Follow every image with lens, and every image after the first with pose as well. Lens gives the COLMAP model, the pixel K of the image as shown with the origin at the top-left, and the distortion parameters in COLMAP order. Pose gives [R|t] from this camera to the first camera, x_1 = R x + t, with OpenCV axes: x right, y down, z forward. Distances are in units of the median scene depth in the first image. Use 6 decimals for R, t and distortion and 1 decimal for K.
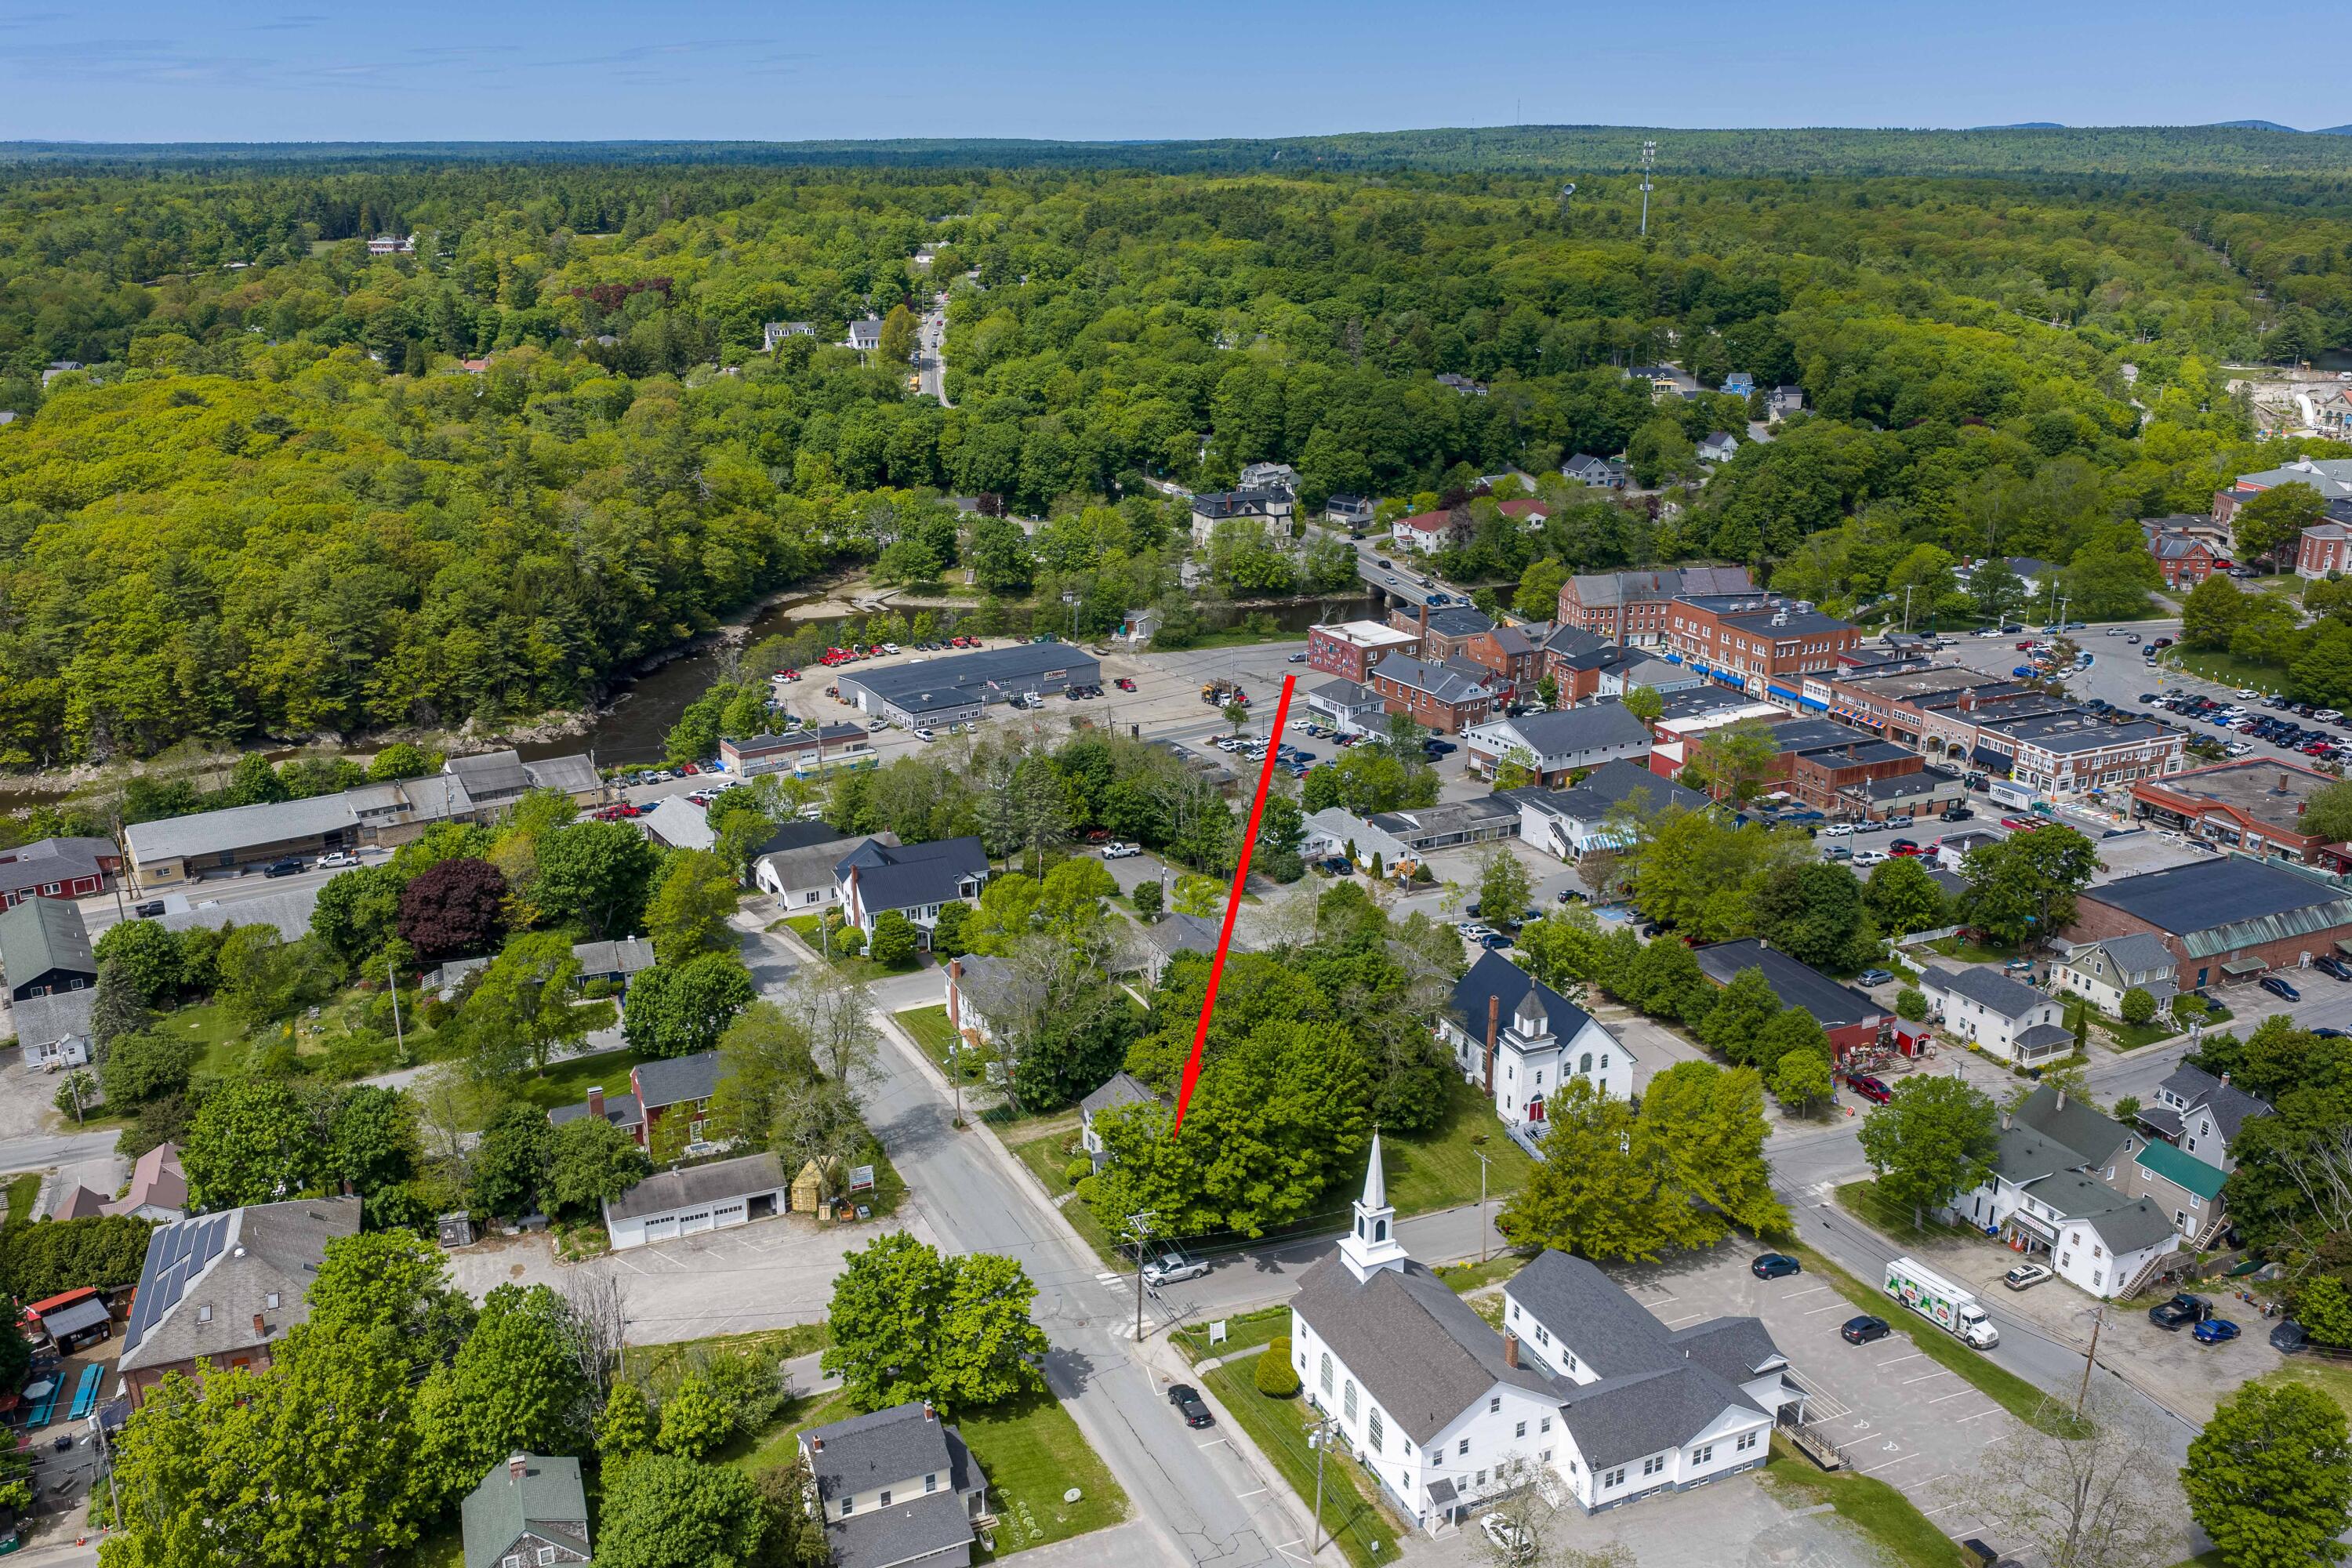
lens RADIAL K [[1950.5, 0, 1174.9], [0, 1950.5, 796.1], [0, 0, 1]] dist [0.016835, -0.029551]
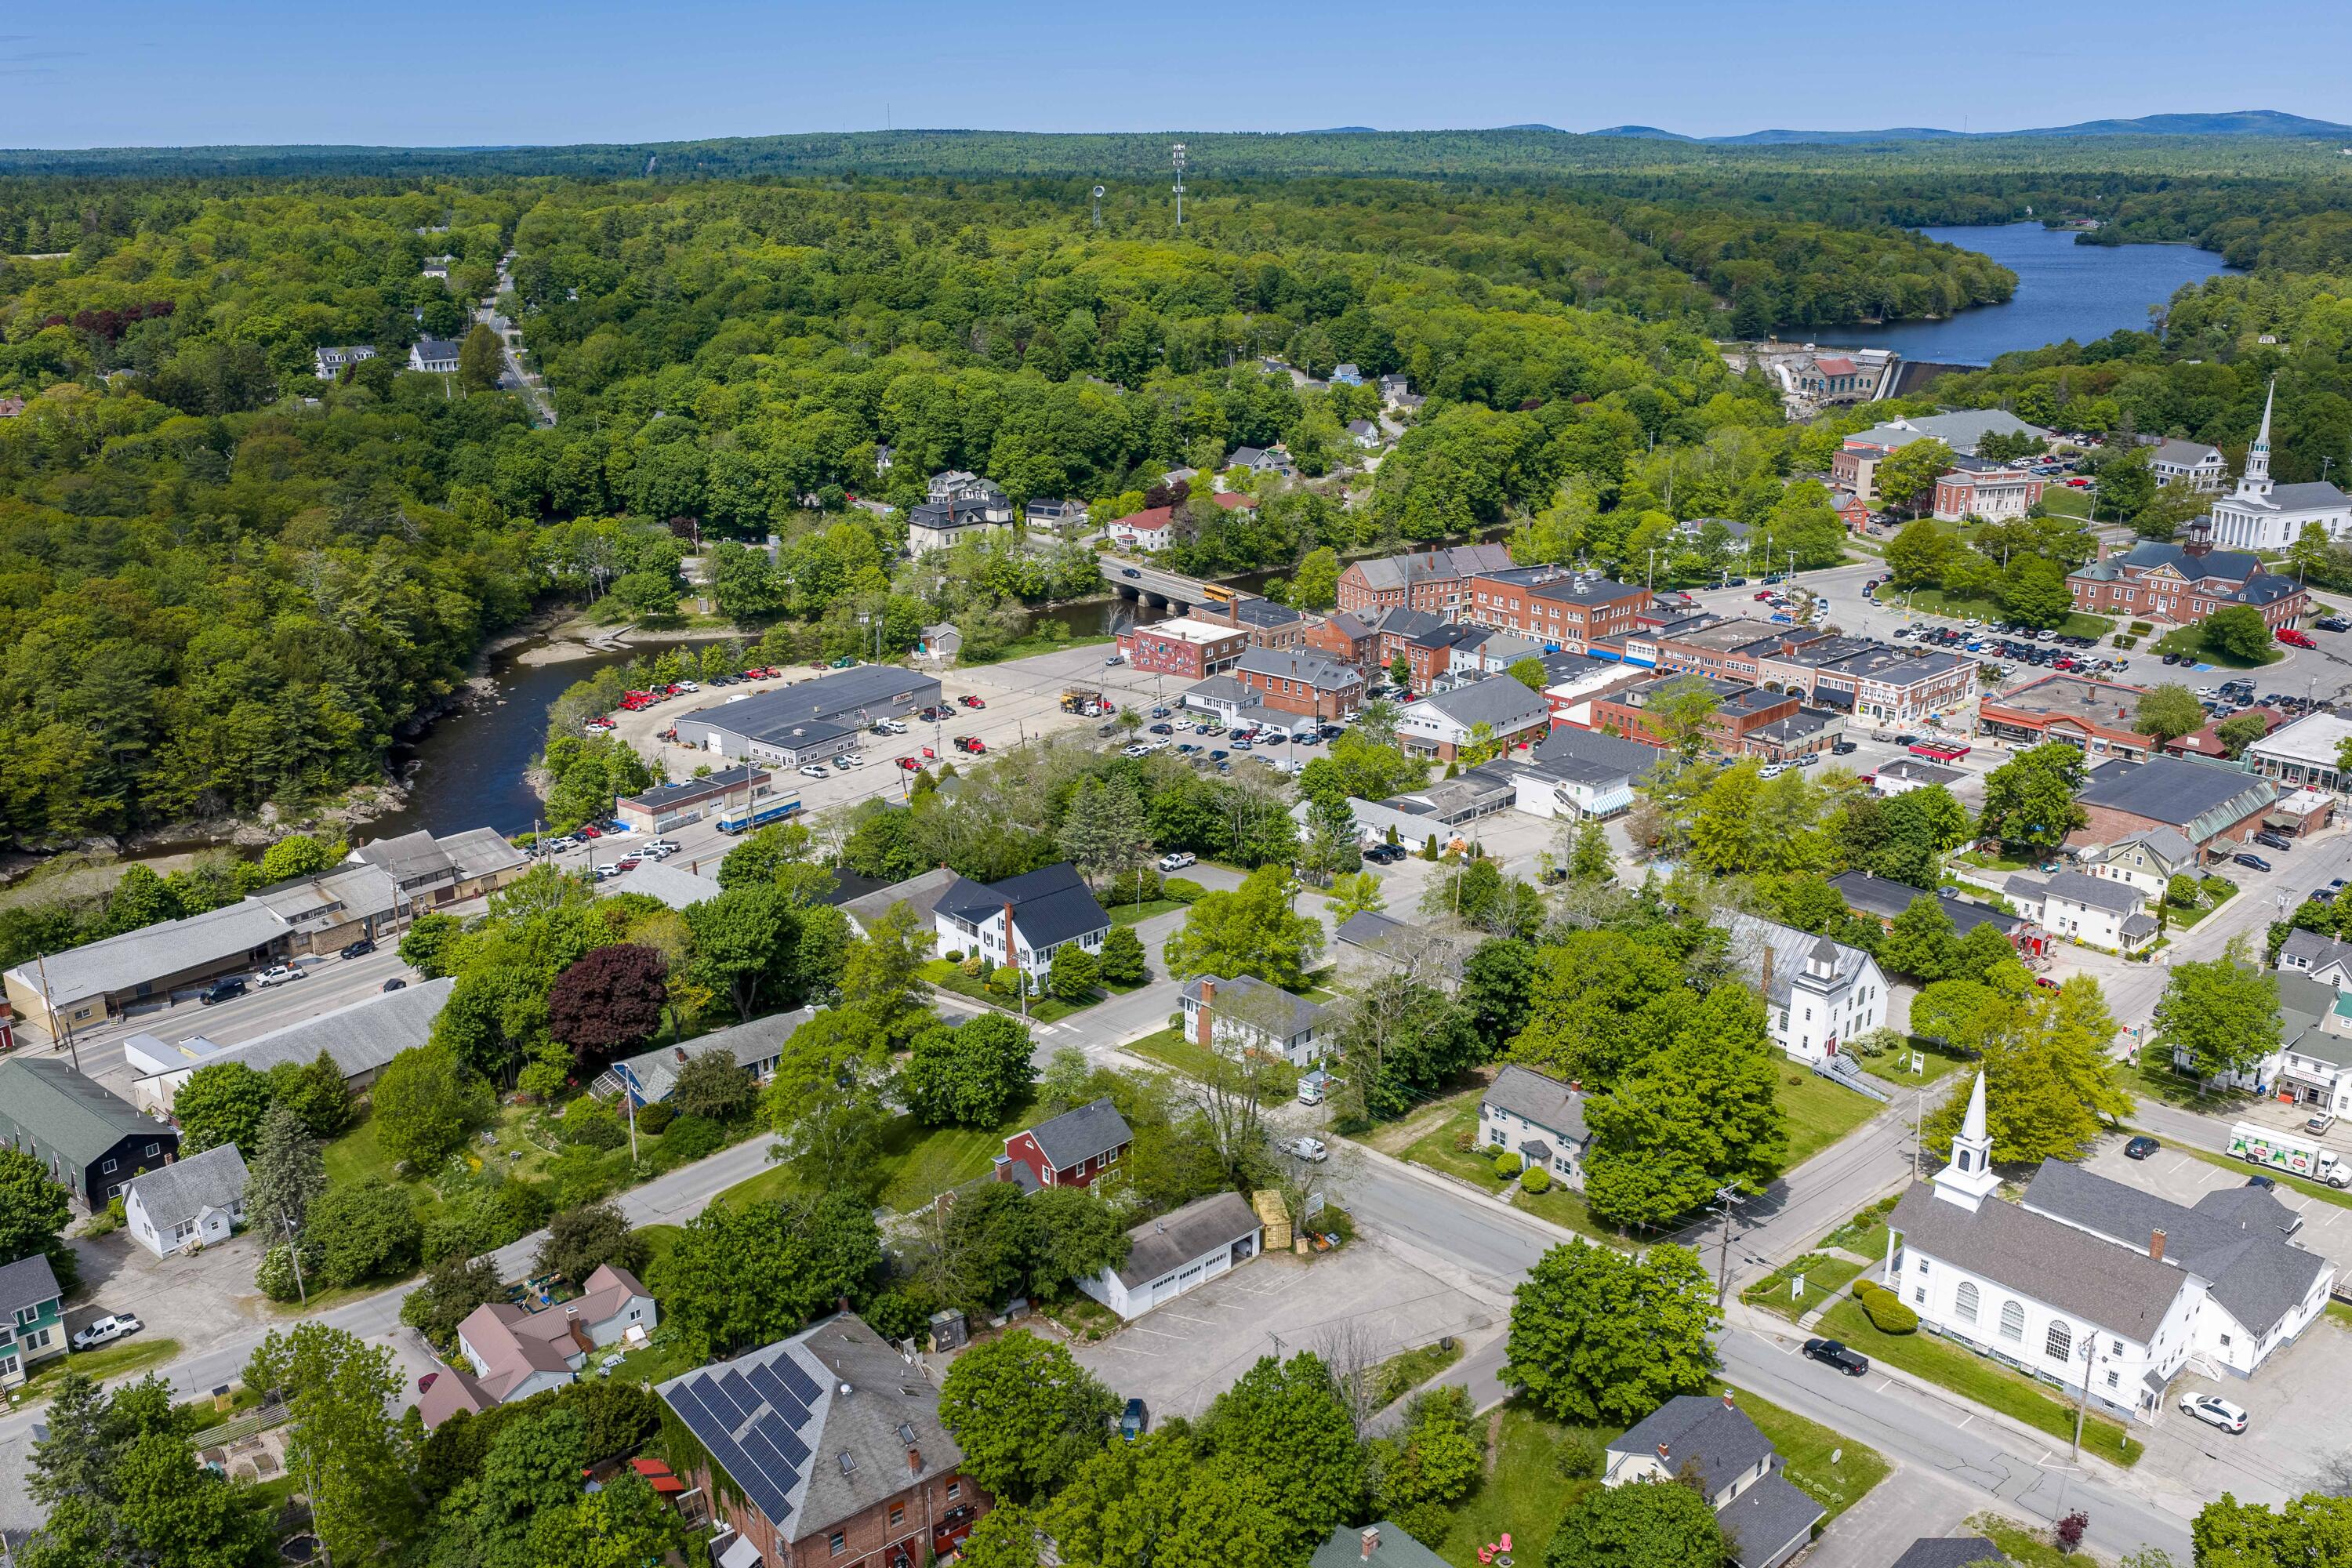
lens RADIAL K [[1950.5, 0, 1208.2], [0, 1950.5, 786.7], [0, 0, 1]] dist [0.016835, -0.029551]
pose [[0.950628, -0.100280, 0.293685, -0.225789], [0.102114, 0.994731, 0.009122, -0.012961], [-0.293052, 0.021318, 0.955859, 0.037205]]
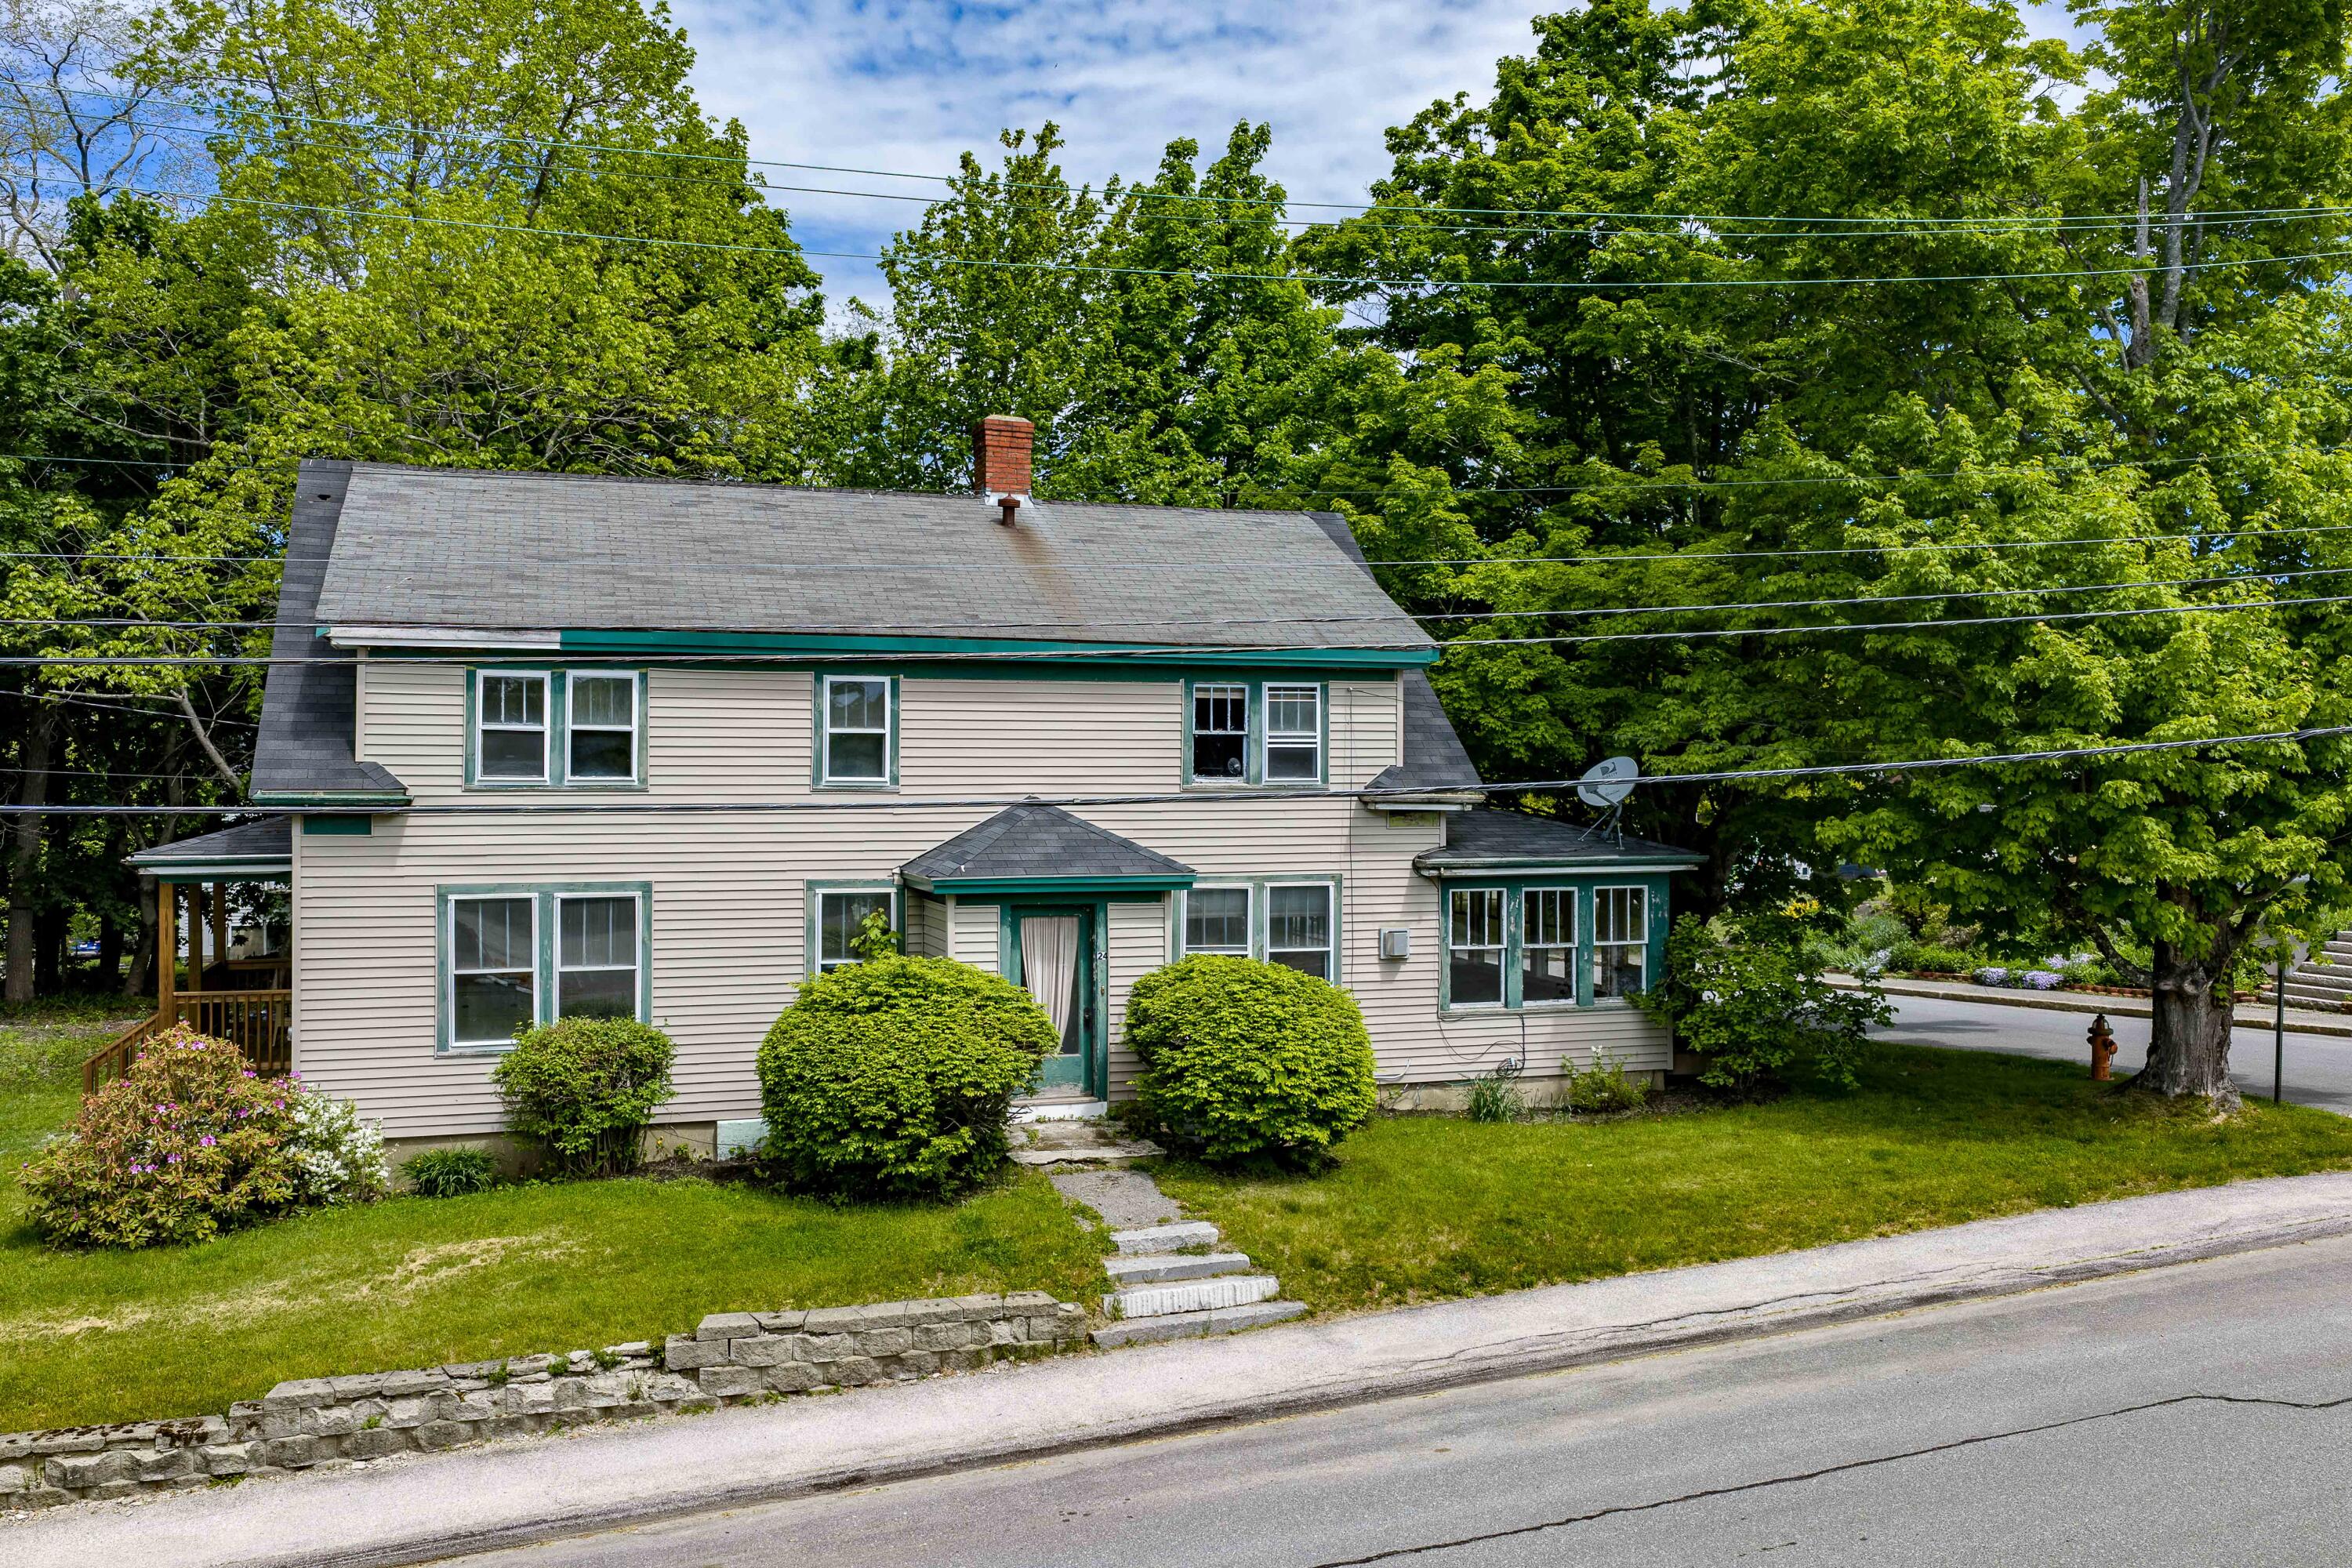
lens RADIAL K [[1950.5, 0, 1181.9], [0, 1950.5, 786.9], [0, 0, 1]] dist [0.016835, -0.029551]
pose [[0.113833, -0.005987, 0.993482, -0.070298], [0.307025, 0.951246, -0.029447, 0.089037], [-0.944869, 0.308376, 0.110121, 0.465042]]
